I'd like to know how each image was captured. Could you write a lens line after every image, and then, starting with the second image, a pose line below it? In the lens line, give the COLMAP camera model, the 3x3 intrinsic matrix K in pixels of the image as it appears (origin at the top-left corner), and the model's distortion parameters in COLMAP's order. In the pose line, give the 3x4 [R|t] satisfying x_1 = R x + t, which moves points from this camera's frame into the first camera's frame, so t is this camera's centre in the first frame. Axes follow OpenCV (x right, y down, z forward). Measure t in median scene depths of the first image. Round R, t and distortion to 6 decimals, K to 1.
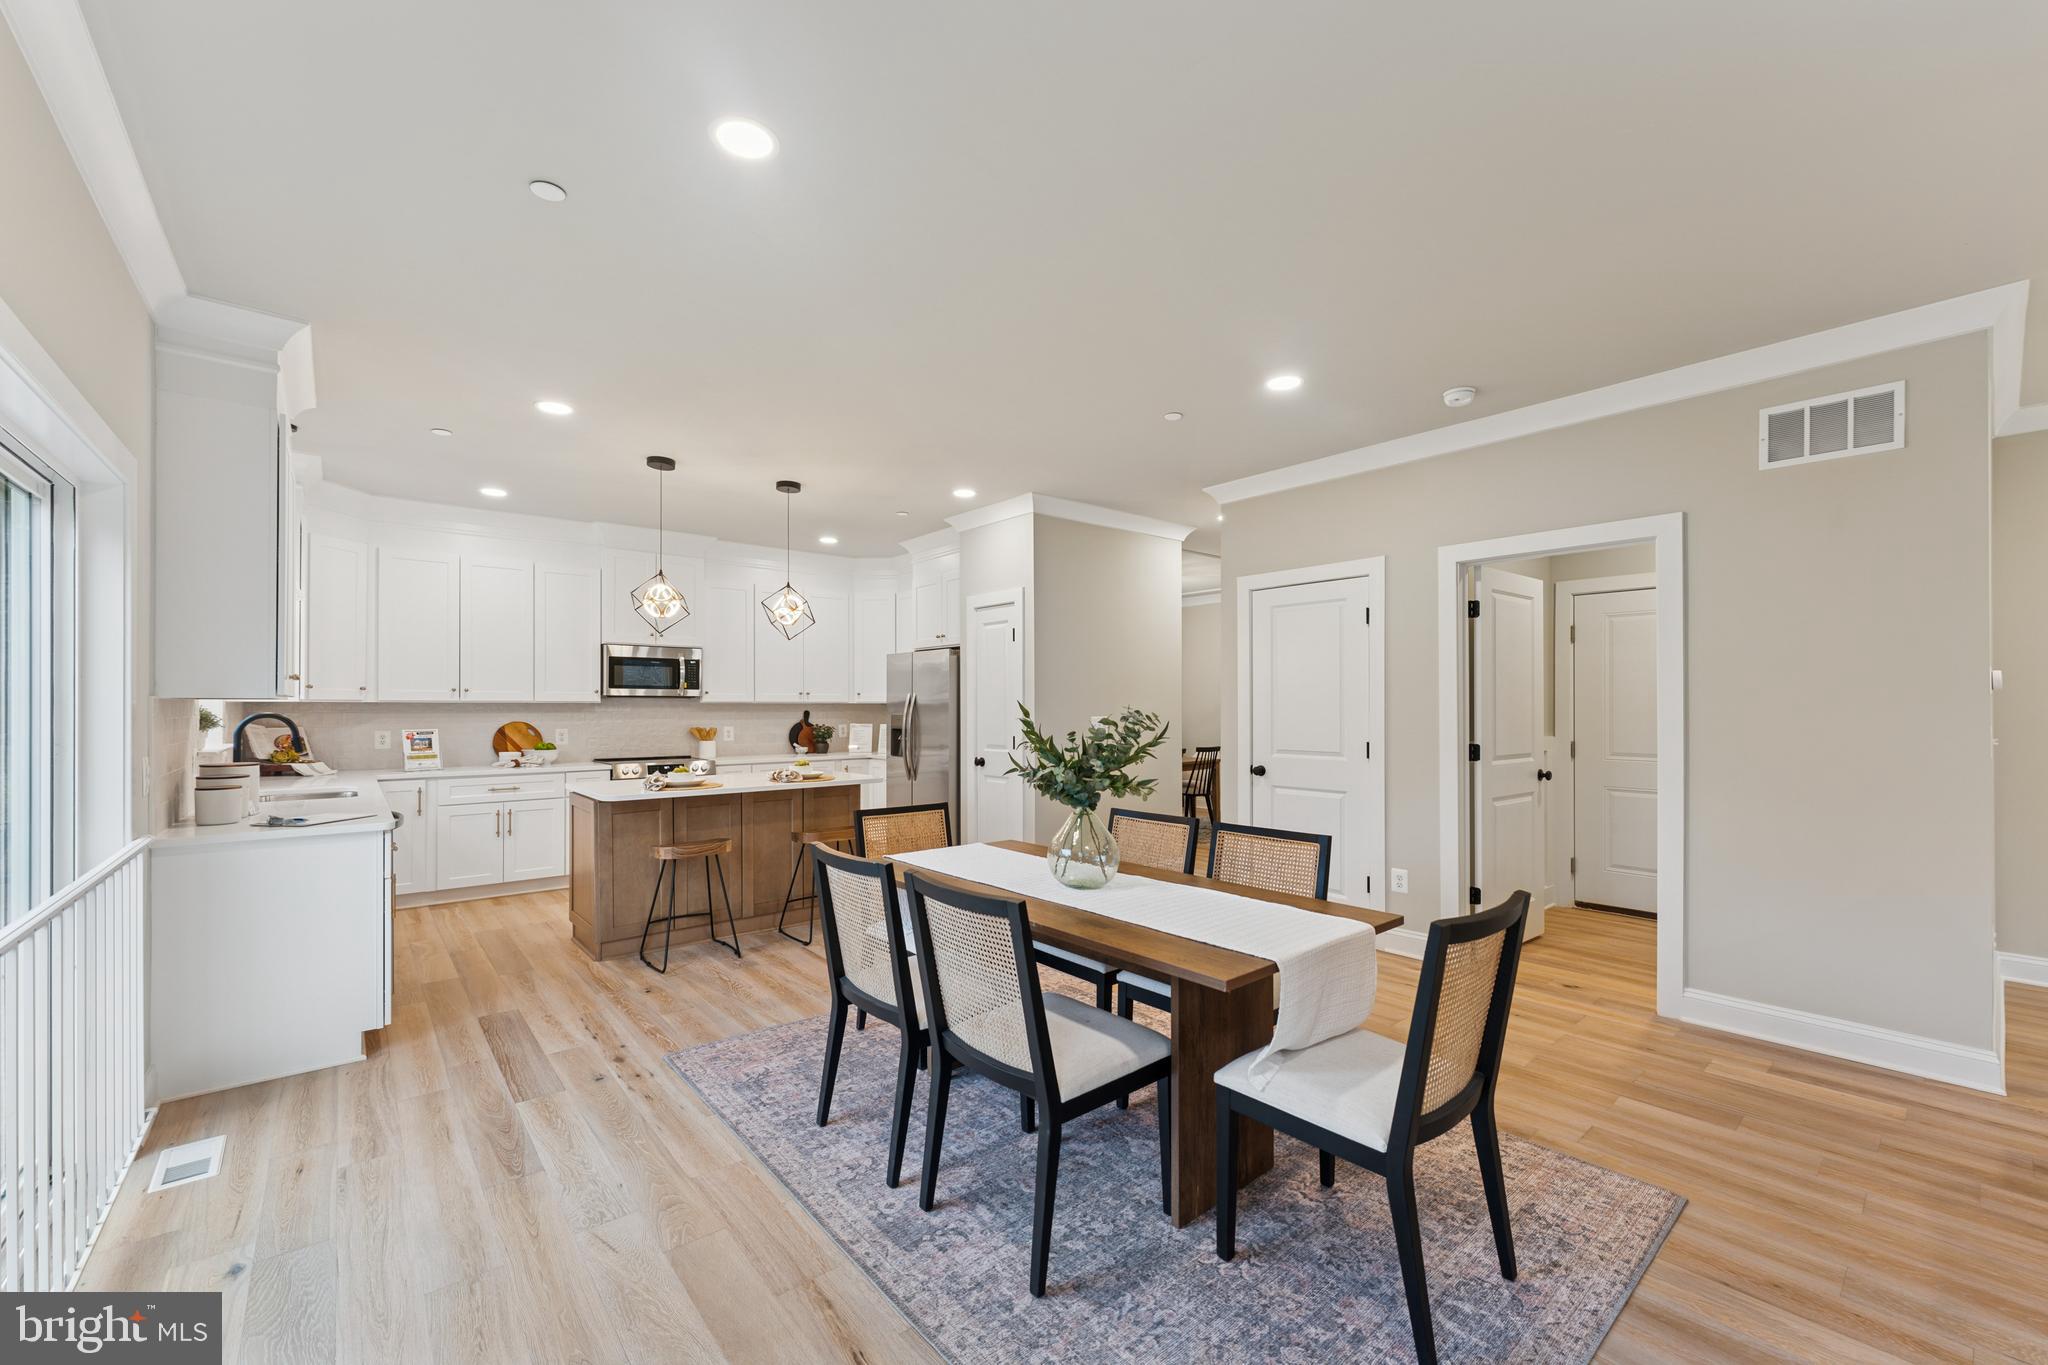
lens RADIAL K [[813.5, 0, 1027.2], [0, 813.5, 707.3], [0, 0, 1]] dist [-0.001006, -0.000528]
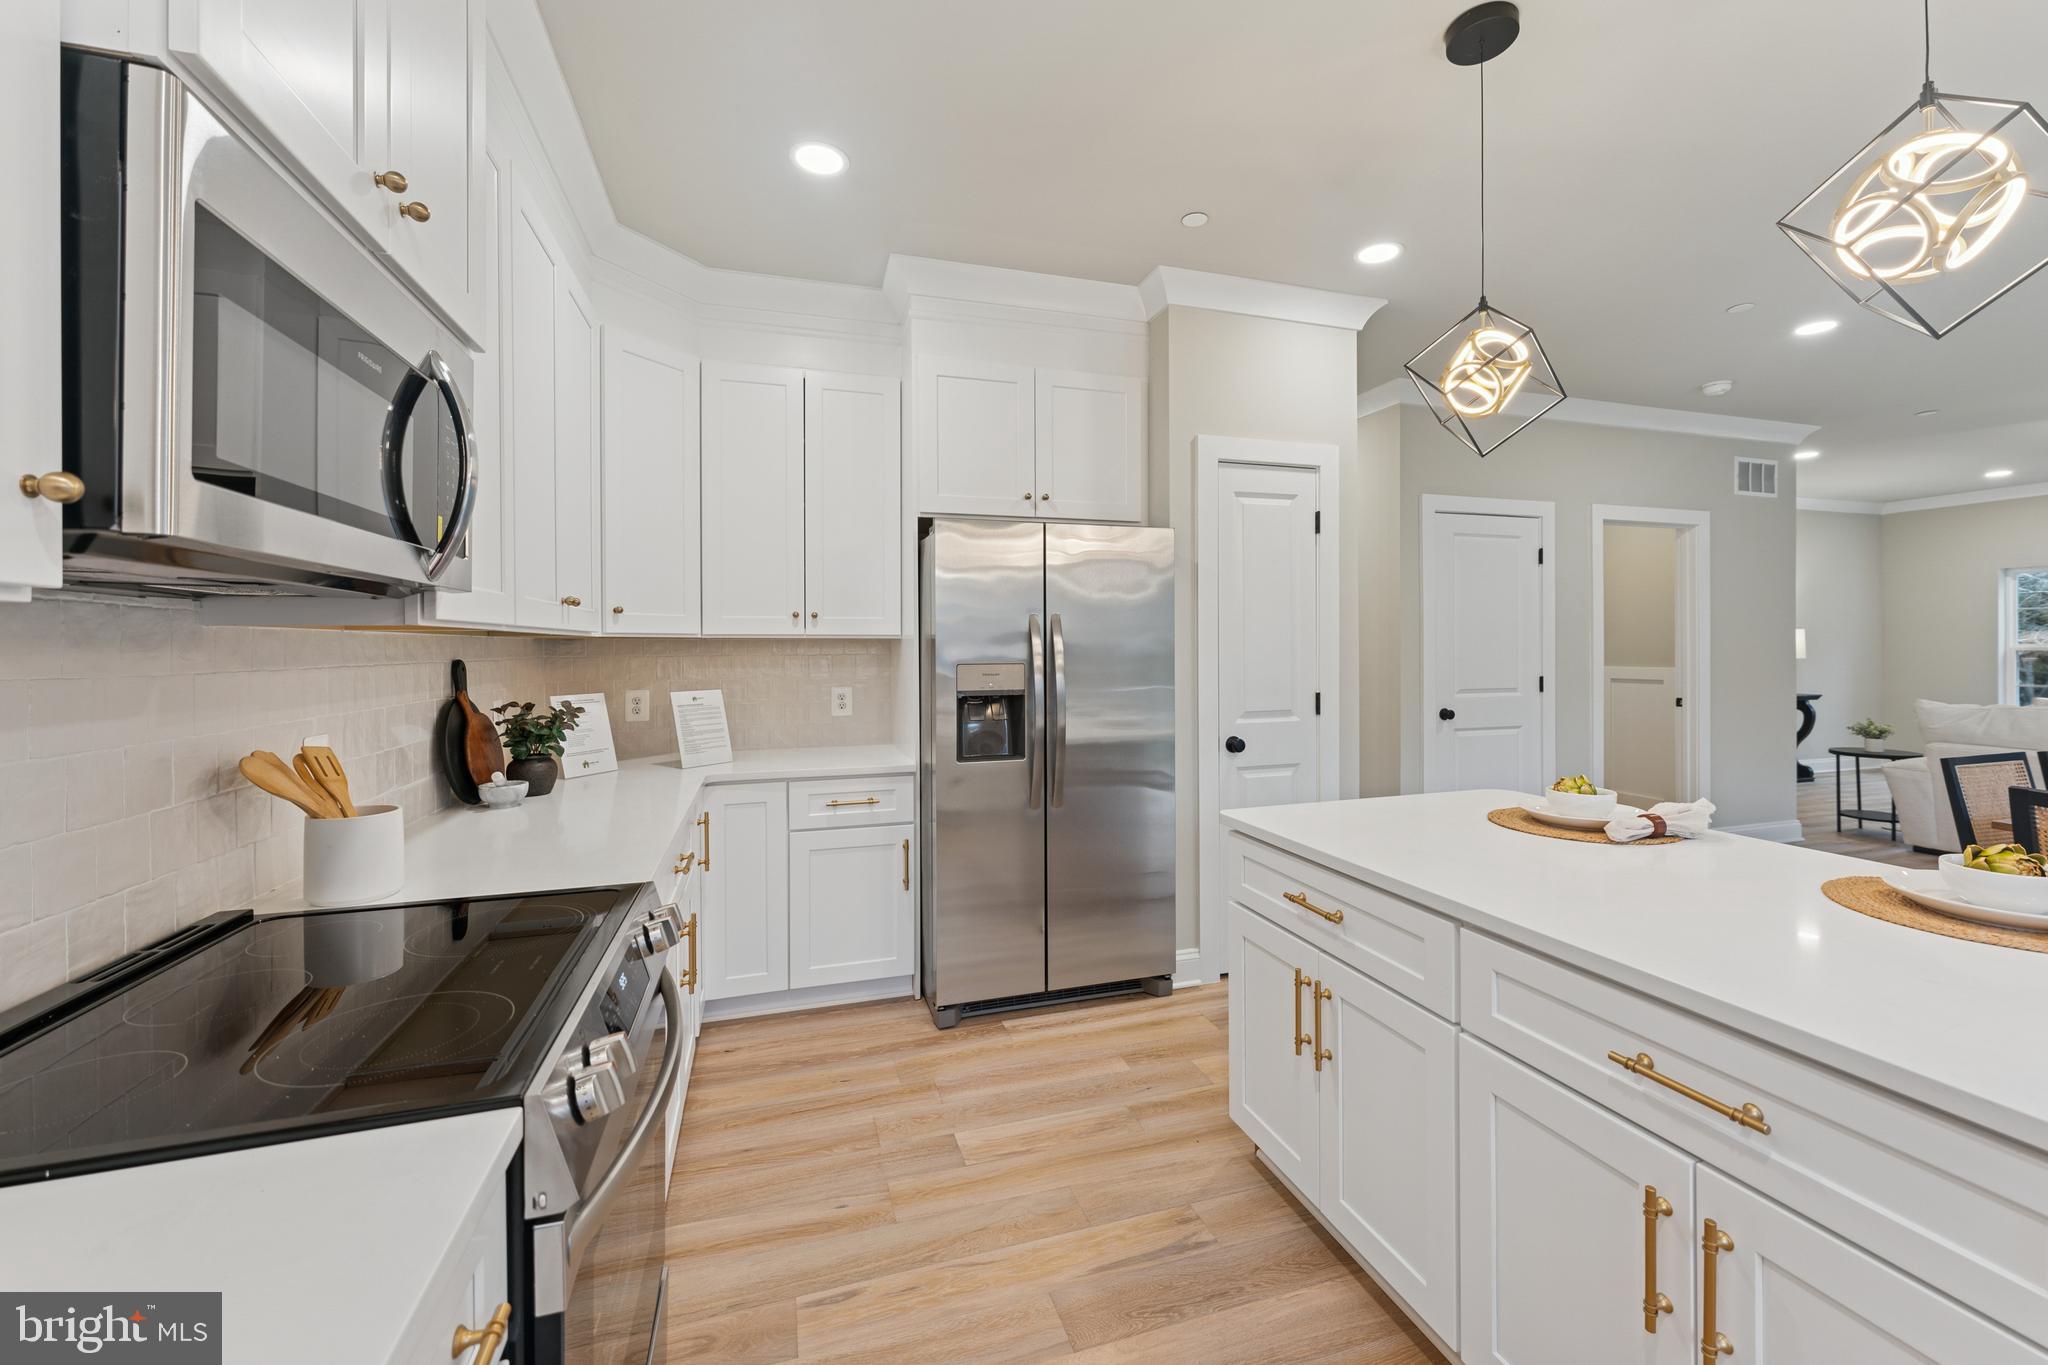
lens RADIAL K [[813.1, 0, 1035.1], [0, 813.1, 650.1], [0, 0, 1]] dist [-0.001101, -0.000076]
pose [[0.386971, -0.002126, 0.922090, -0.638090], [0.008044, 0.999967, -0.001070, 0.003832], [-0.922057, 0.007832, 0.386975, 0.949581]]
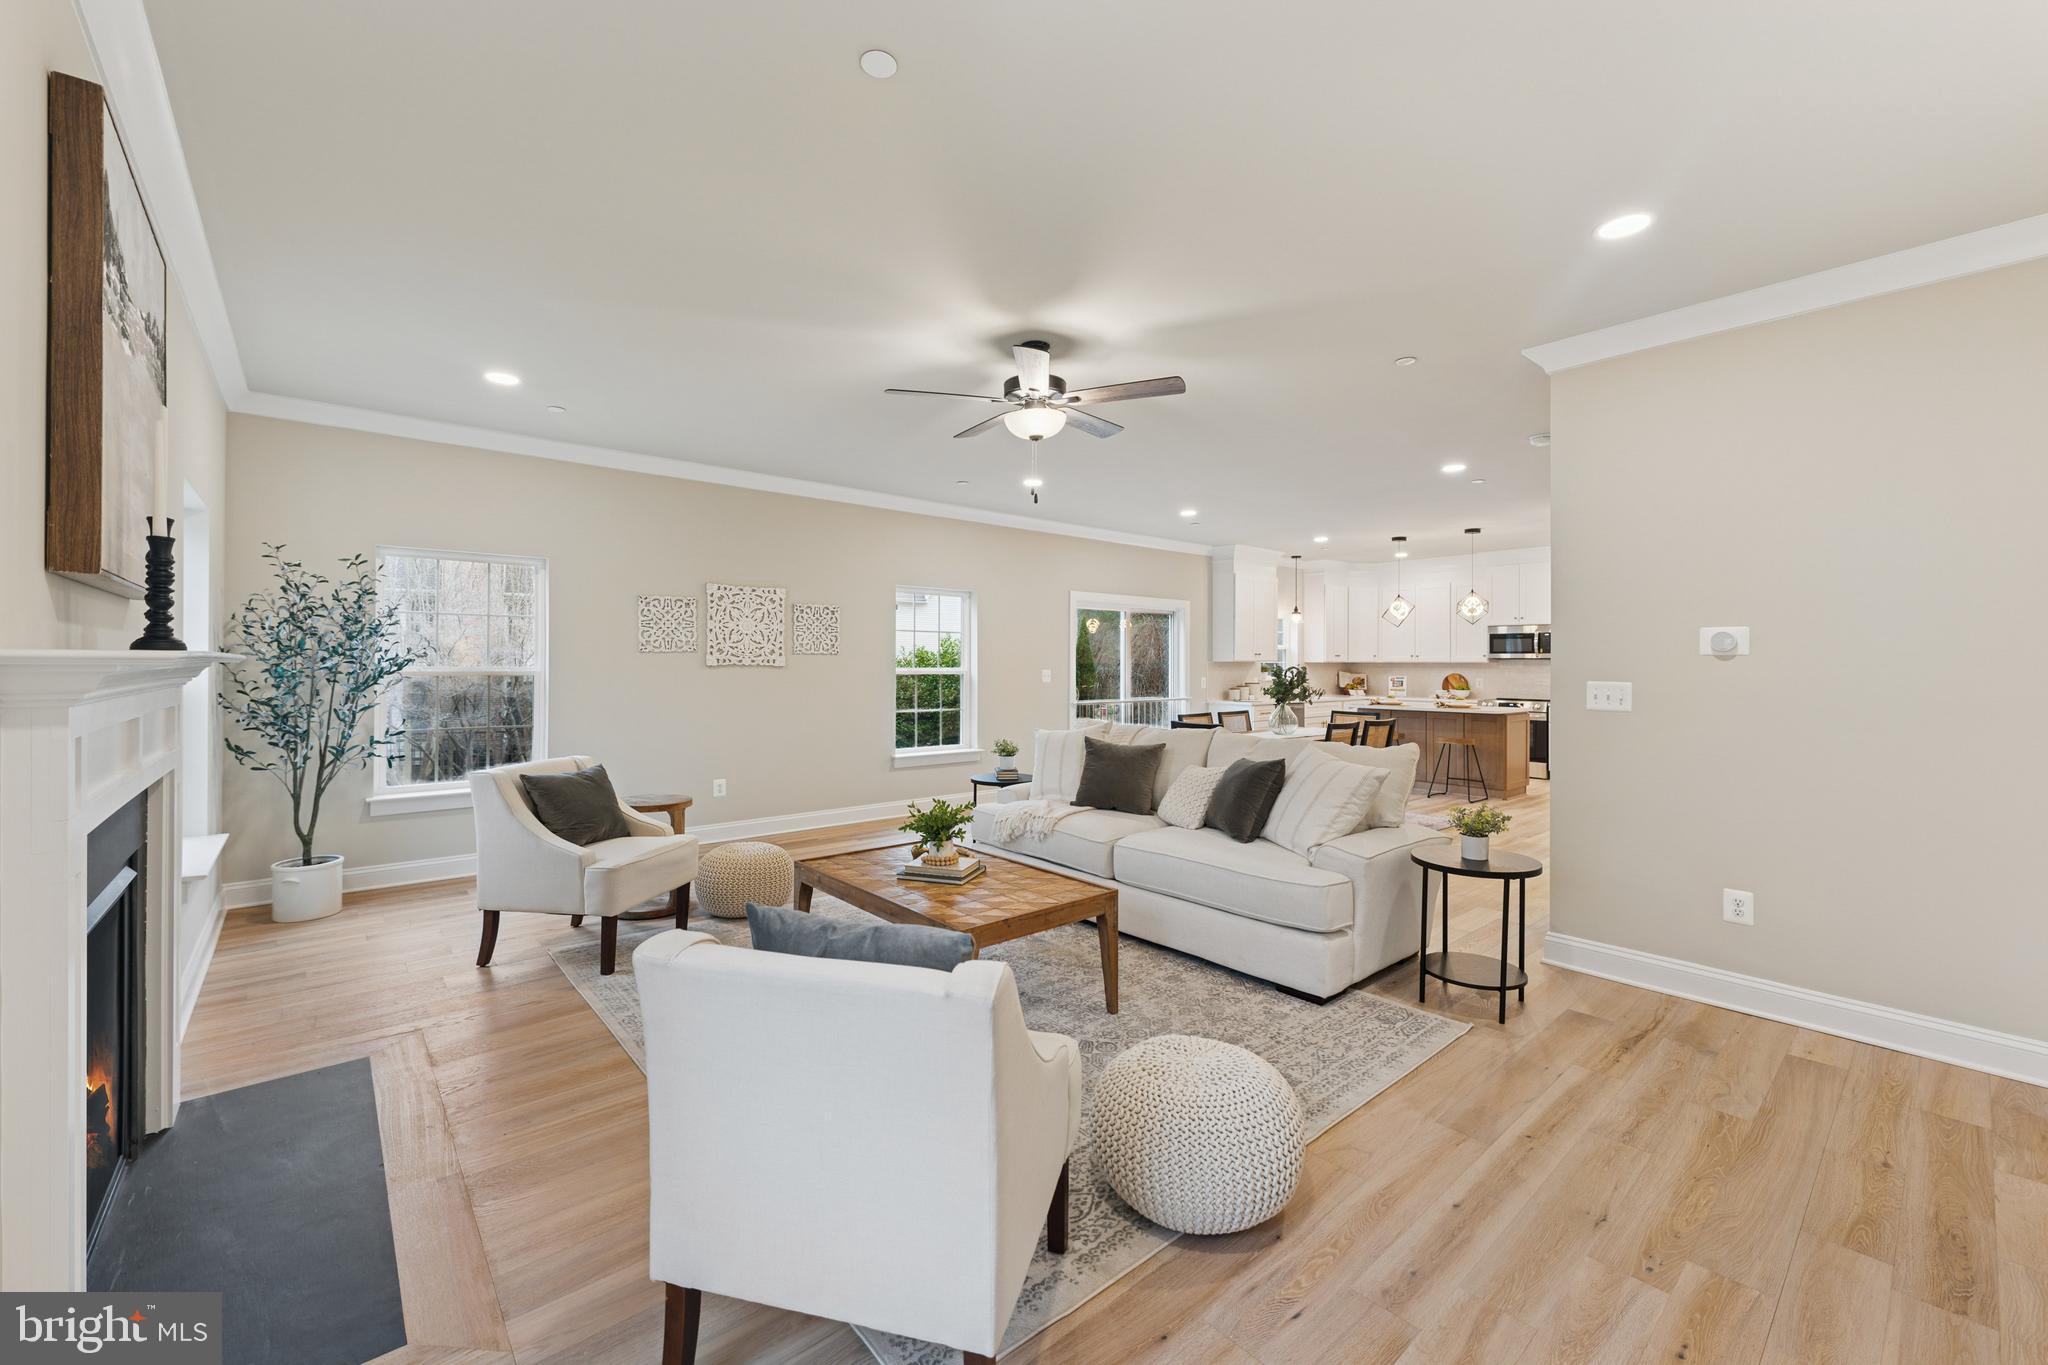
lens RADIAL K [[812.5, 0, 1032.2], [0, 812.5, 661.7], [0, 0, 1]] dist [-0.000494, 0.000062]
pose [[0.016241, -0.002007, -0.999866, 1.216076], [-0.002840, 0.999994, -0.002053, -0.001703], [0.999864, 0.002873, 0.016235, 0.072329]]
